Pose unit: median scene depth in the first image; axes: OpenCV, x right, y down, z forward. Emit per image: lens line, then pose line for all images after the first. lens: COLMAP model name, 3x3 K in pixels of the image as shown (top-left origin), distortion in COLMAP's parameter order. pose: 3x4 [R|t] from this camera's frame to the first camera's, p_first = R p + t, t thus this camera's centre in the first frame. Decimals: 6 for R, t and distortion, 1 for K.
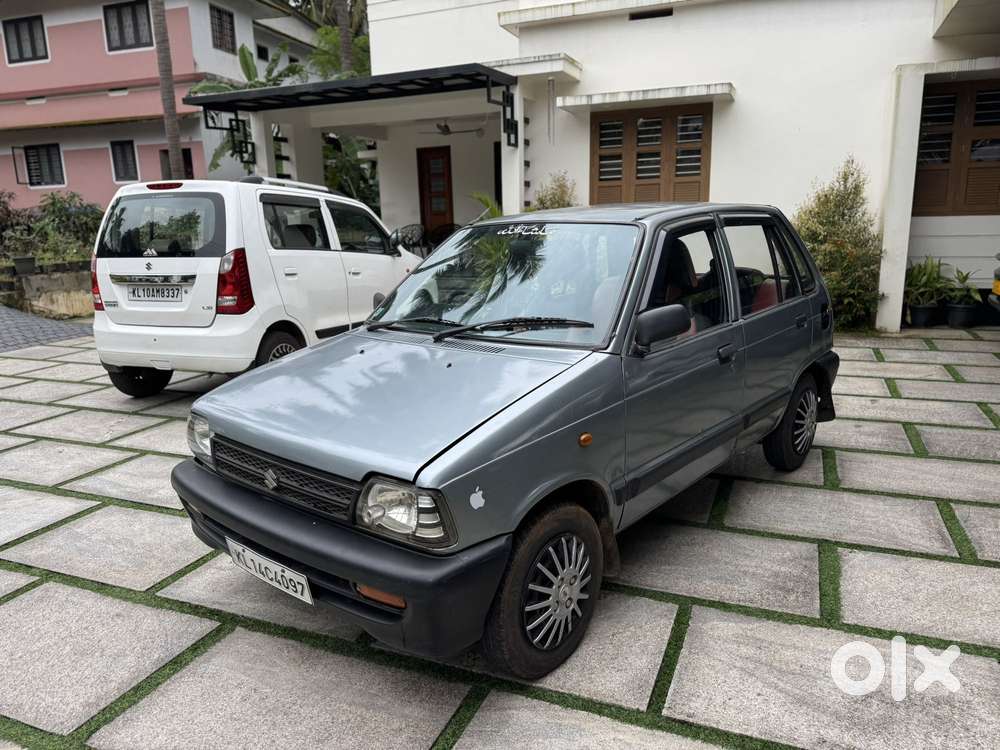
lens RADIAL K [[701.7, 0, 500.0], [0, 701.7, 375.0], [0, 0, 1]] dist [0.039148, -0.050738]
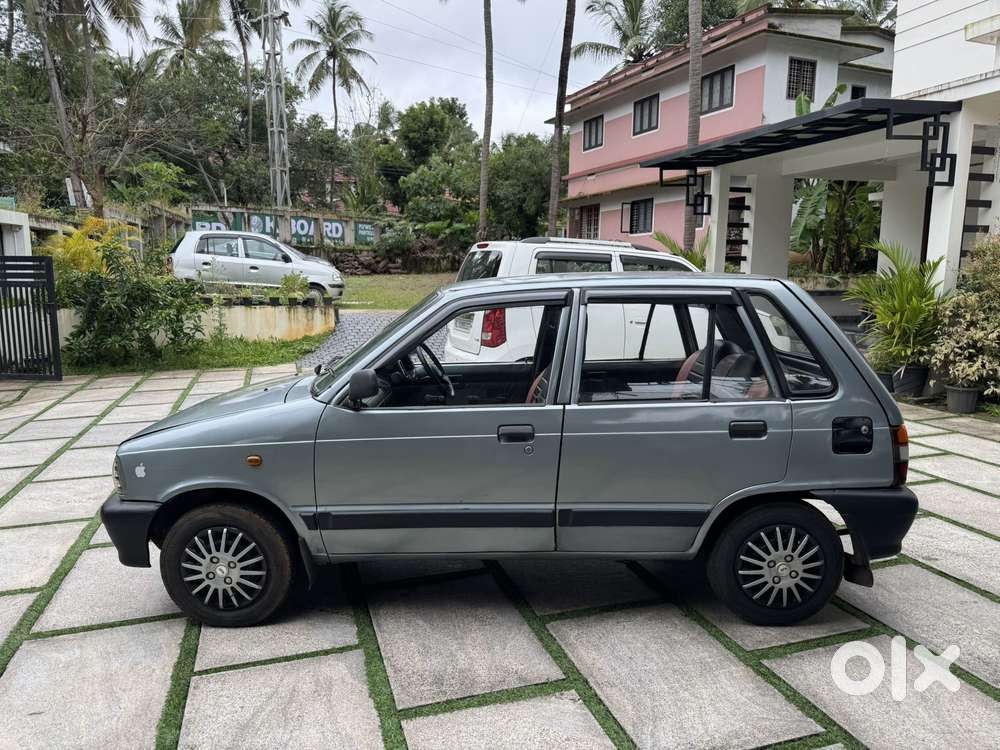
lens RADIAL K [[701.7, 0, 500.0], [0, 701.7, 375.0], [0, 0, 1]] dist [0.039148, -0.050738]
pose [[0.648112, 0.138127, -0.748914, 0.562984], [-0.177789, 0.983682, 0.027567, -0.073646], [0.740501, 0.115282, 0.662094, 0.191715]]
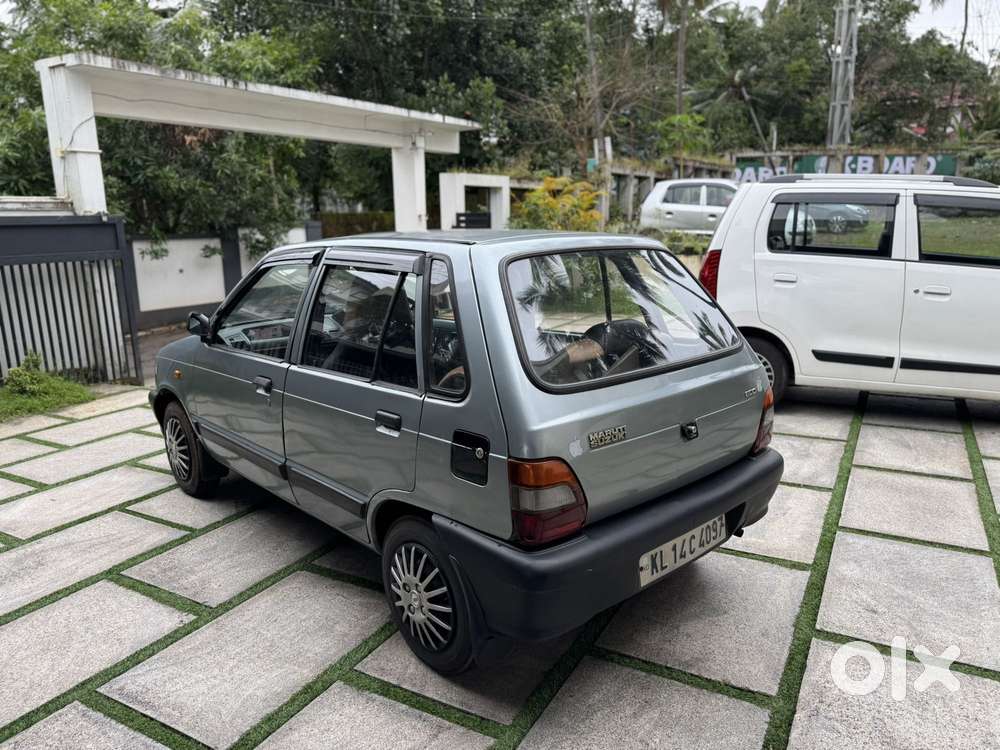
lens RADIAL K [[701.7, 0, 500.0], [0, 701.7, 375.0], [0, 0, 1]] dist [0.039148, -0.050738]
pose [[-0.111260, 0.239772, -0.964433, 0.703765], [-0.191851, 0.947021, 0.257576, -0.206985], [0.975097, 0.213685, -0.059366, 0.775584]]
